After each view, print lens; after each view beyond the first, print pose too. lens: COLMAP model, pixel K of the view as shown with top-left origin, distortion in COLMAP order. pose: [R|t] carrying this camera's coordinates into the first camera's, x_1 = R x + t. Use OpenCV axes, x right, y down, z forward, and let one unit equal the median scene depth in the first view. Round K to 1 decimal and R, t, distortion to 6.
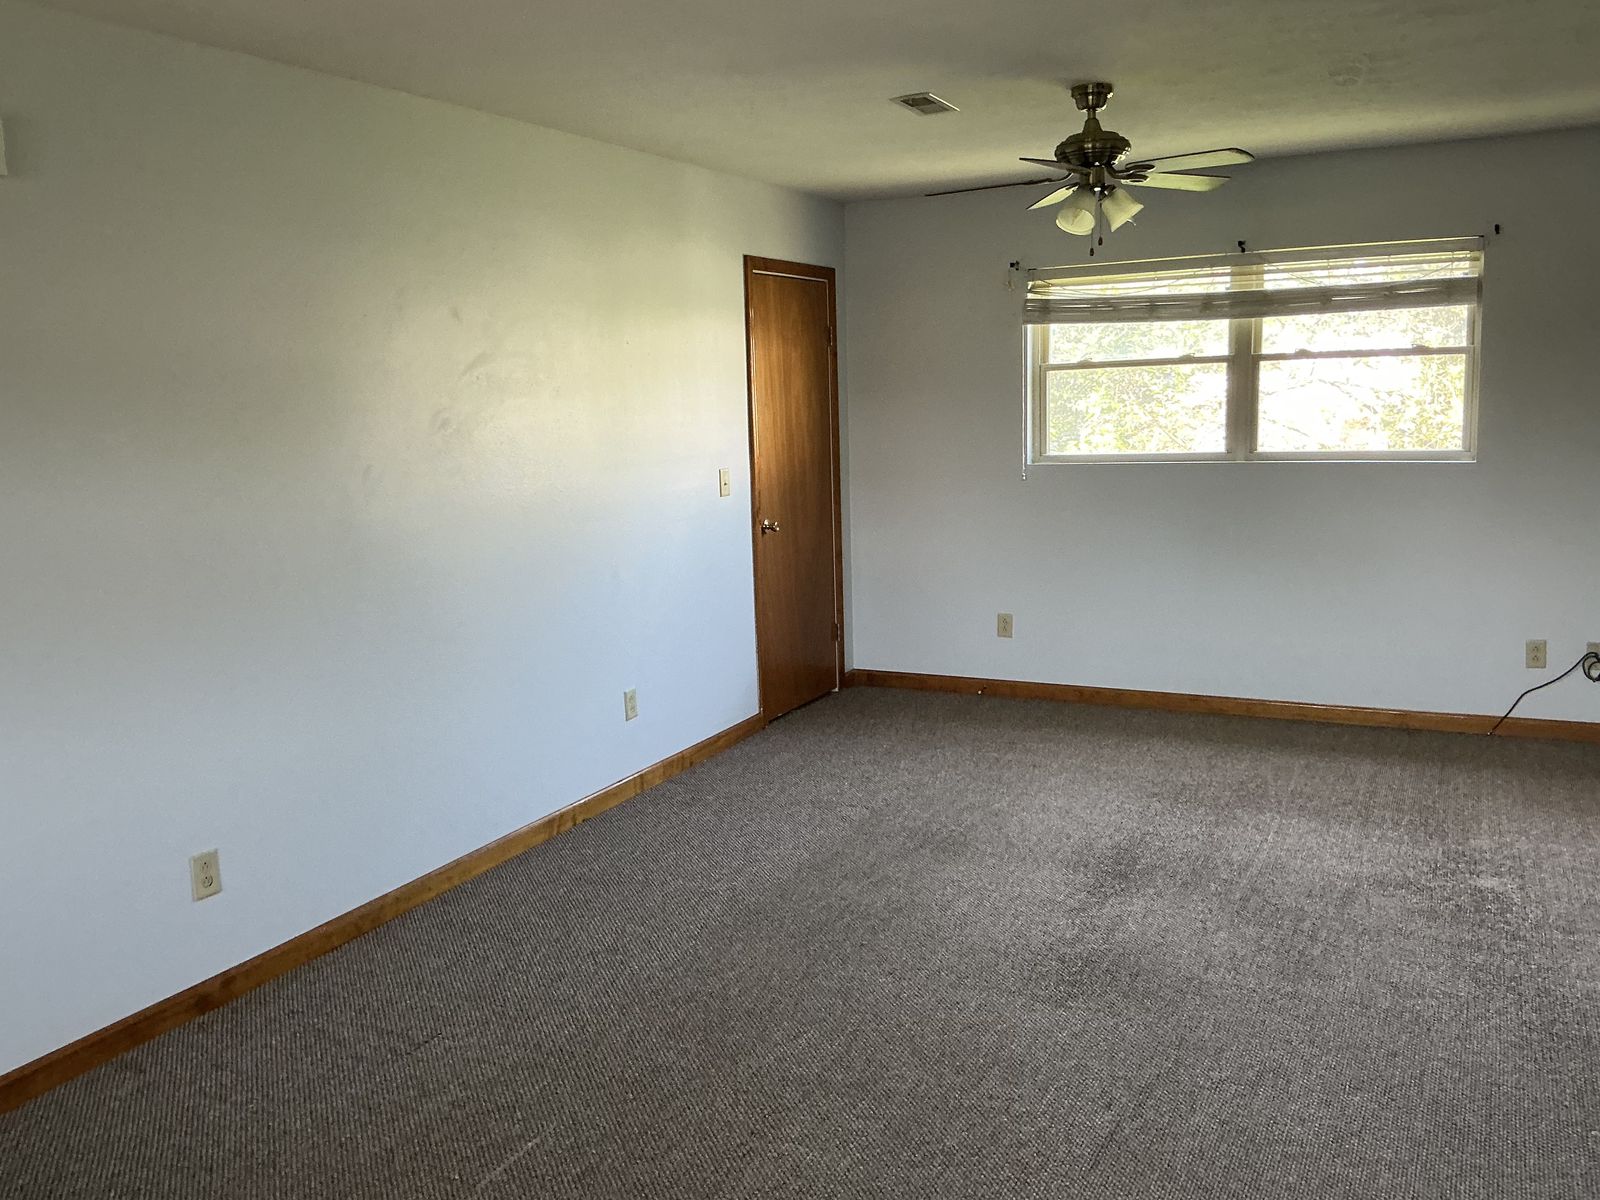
lens RADIAL K [[1329.8, 0, 800.0], [0, 1329.8, 600.0], [0, 0, 1]] dist [0.103582, -0.207749]
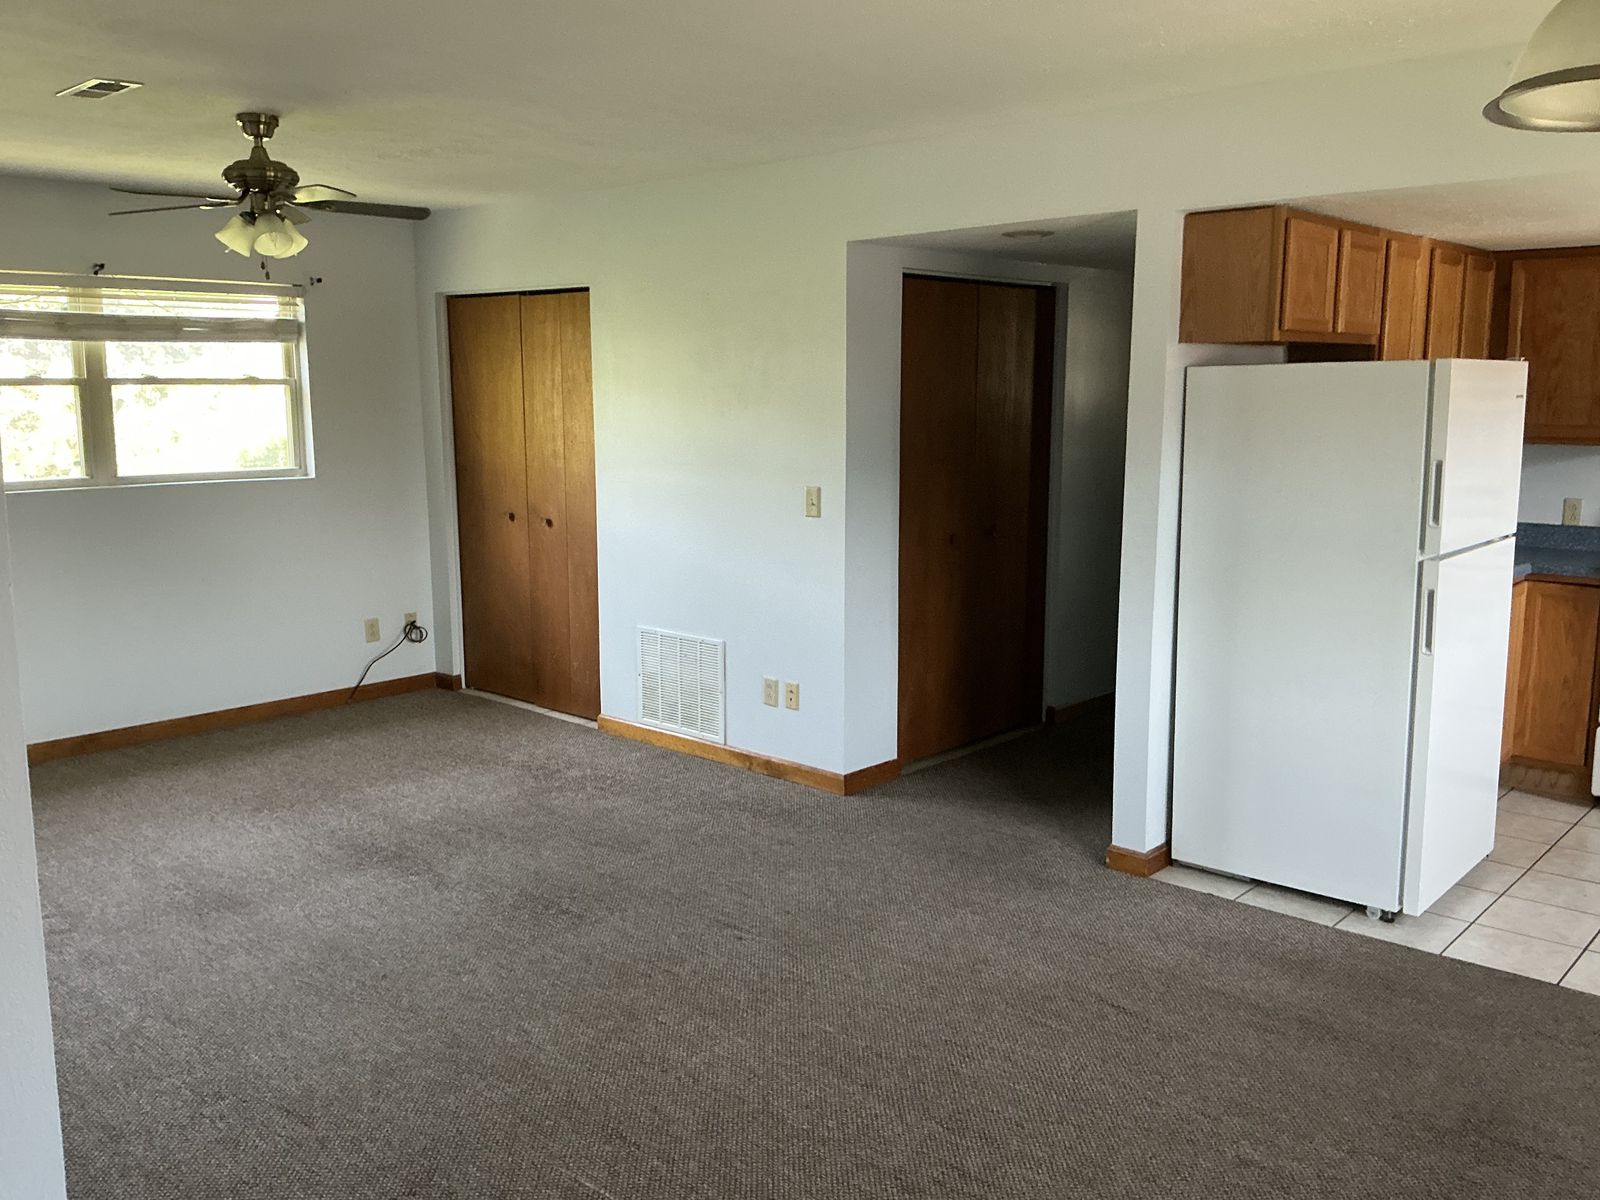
lens RADIAL K [[1329.8, 0, 800.0], [0, 1329.8, 600.0], [0, 0, 1]] dist [0.103582, -0.207749]
pose [[0.277575, -0.121628, 0.952974, -0.516246], [0.144687, 0.985932, 0.083691, -0.033599], [-0.949746, 0.114653, 0.291268, 0.264913]]
